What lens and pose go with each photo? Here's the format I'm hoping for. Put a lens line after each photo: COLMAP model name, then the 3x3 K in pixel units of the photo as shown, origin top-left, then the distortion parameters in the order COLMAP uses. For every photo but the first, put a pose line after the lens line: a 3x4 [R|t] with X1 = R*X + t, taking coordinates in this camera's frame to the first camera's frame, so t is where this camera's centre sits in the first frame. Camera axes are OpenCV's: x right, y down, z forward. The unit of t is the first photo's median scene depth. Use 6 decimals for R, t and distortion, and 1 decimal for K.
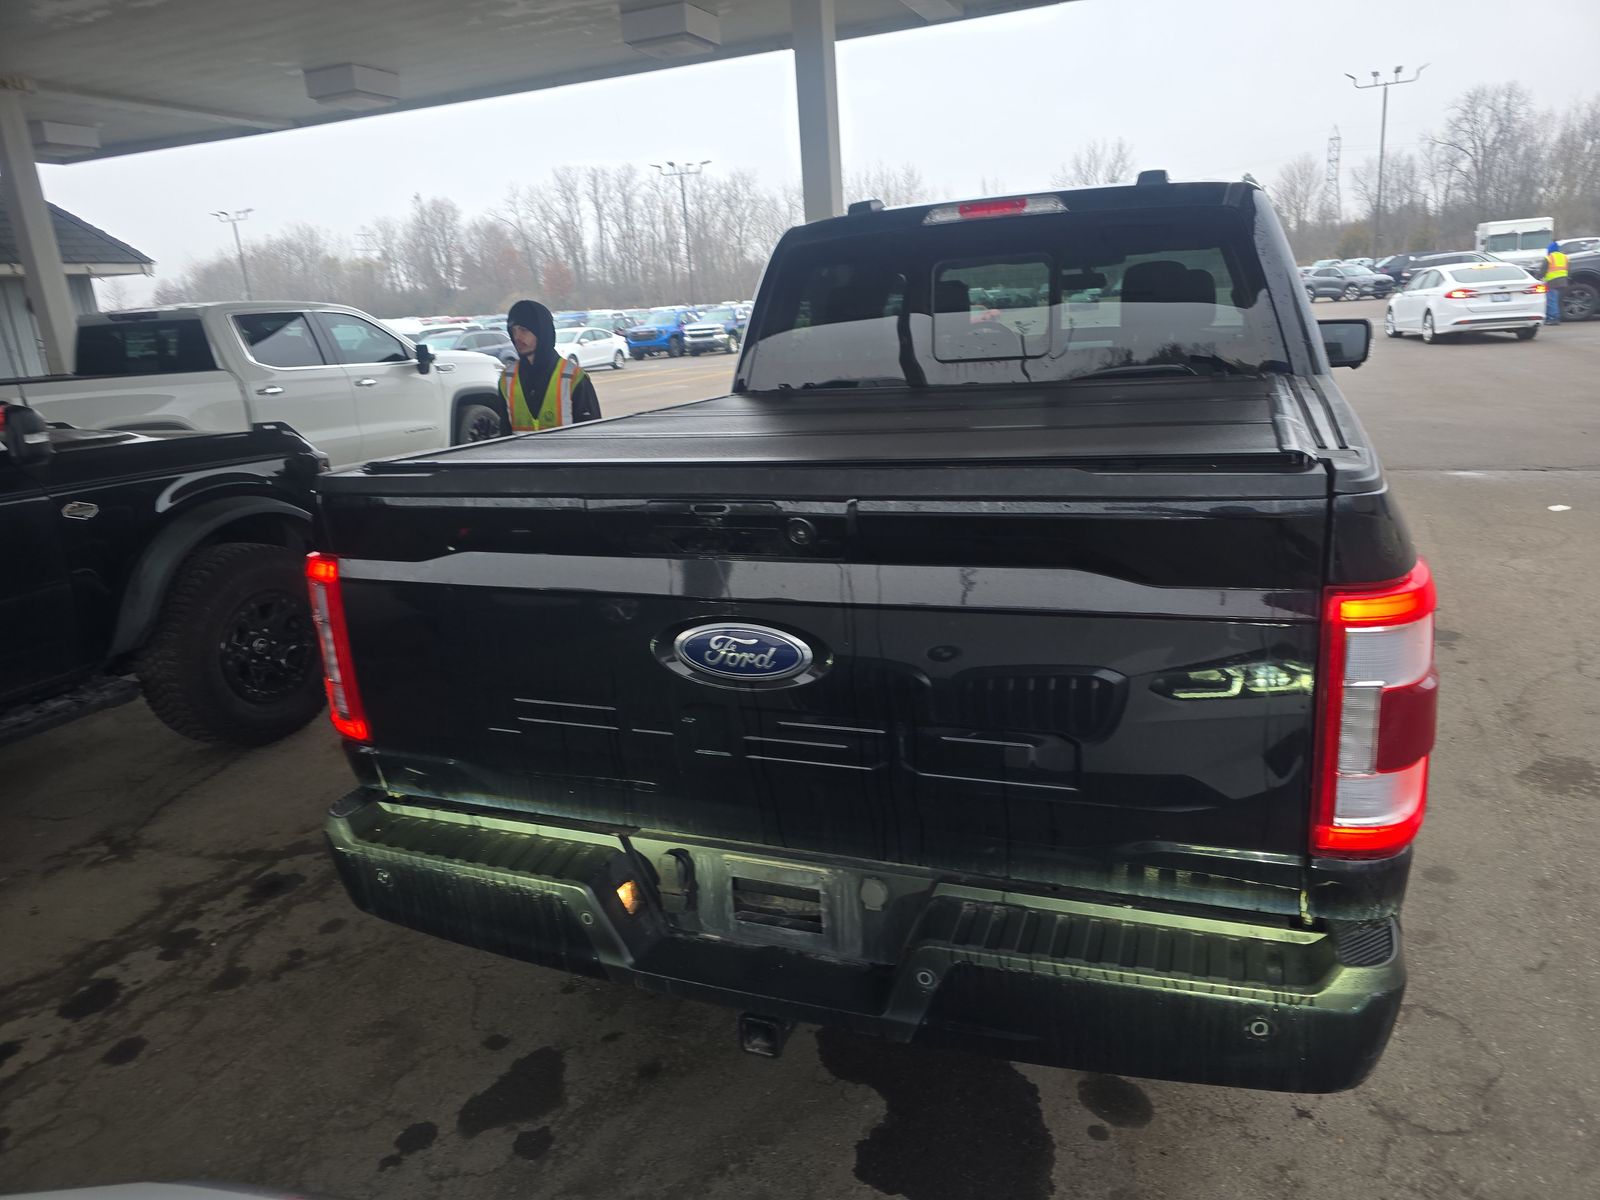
lens RADIAL K [[1103.6, 0, 813.3], [0, 1103.6, 605.4], [0, 0, 1]] dist [0.043542, -0.033068]
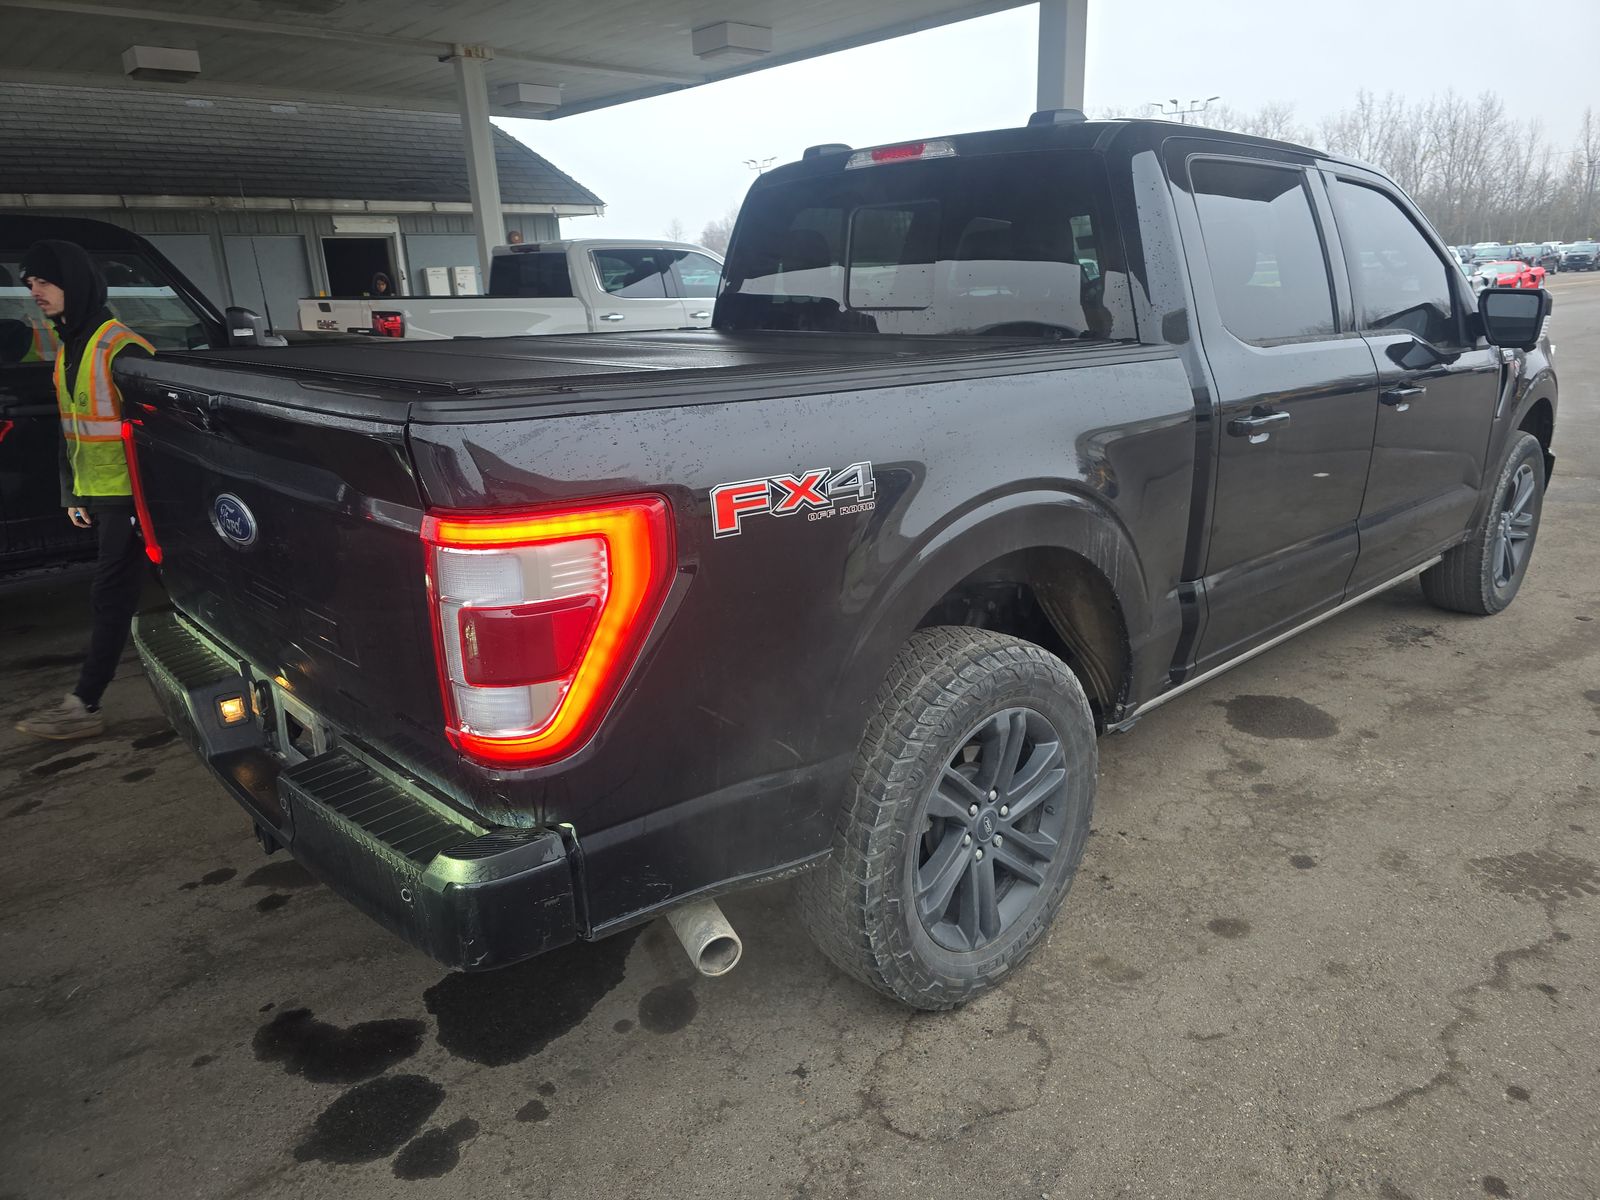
lens RADIAL K [[1103.6, 0, 797.2], [0, 1103.6, 608.6], [0, 0, 1]] dist [0.043542, -0.033068]
pose [[0.899705, 0.160586, -0.405886, 0.146022], [-0.141576, 0.986955, 0.076657, -0.006280], [0.412901, -0.011505, 0.910703, 0.017358]]
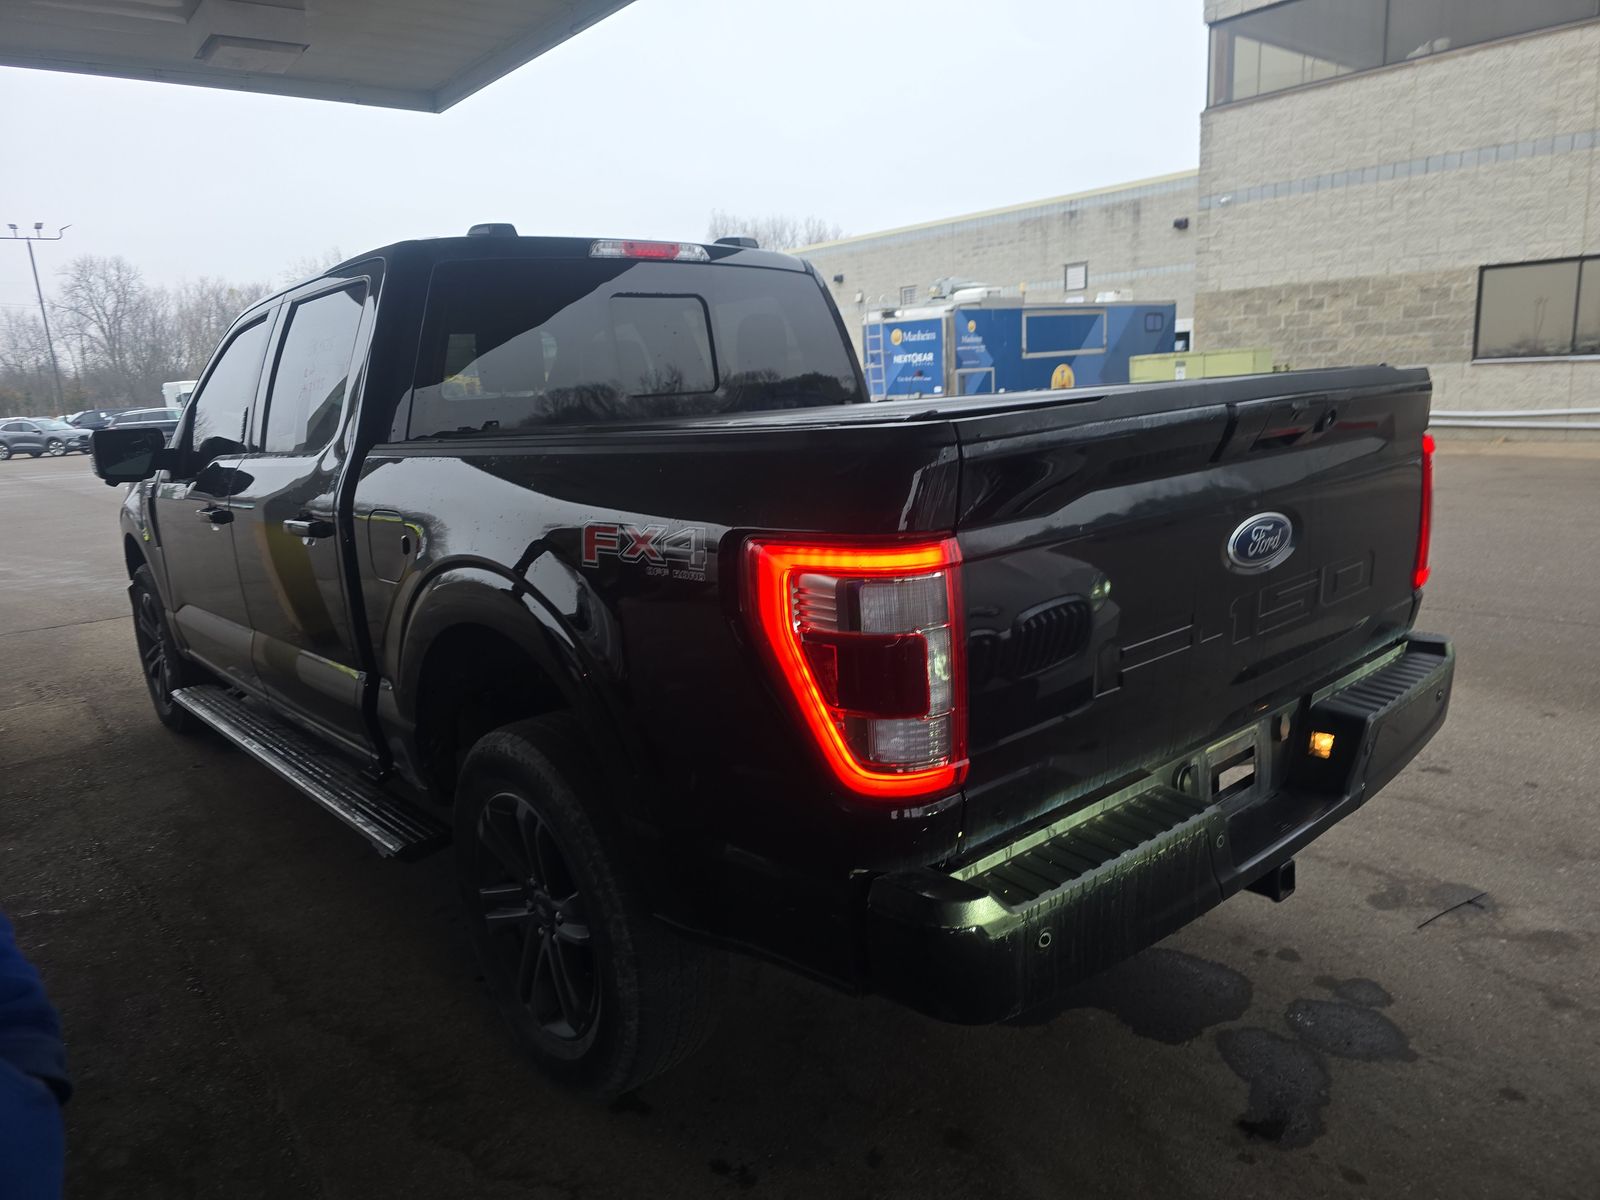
lens RADIAL K [[1103.6, 0, 803.9], [0, 1103.6, 601.7], [0, 0, 1]] dist [0.043542, -0.033068]
pose [[0.450359, -0.139307, 0.881913, -0.188377], [0.267705, 0.963377, 0.015468, -0.005970], [-0.851769, 0.229126, 0.471158, 0.124476]]
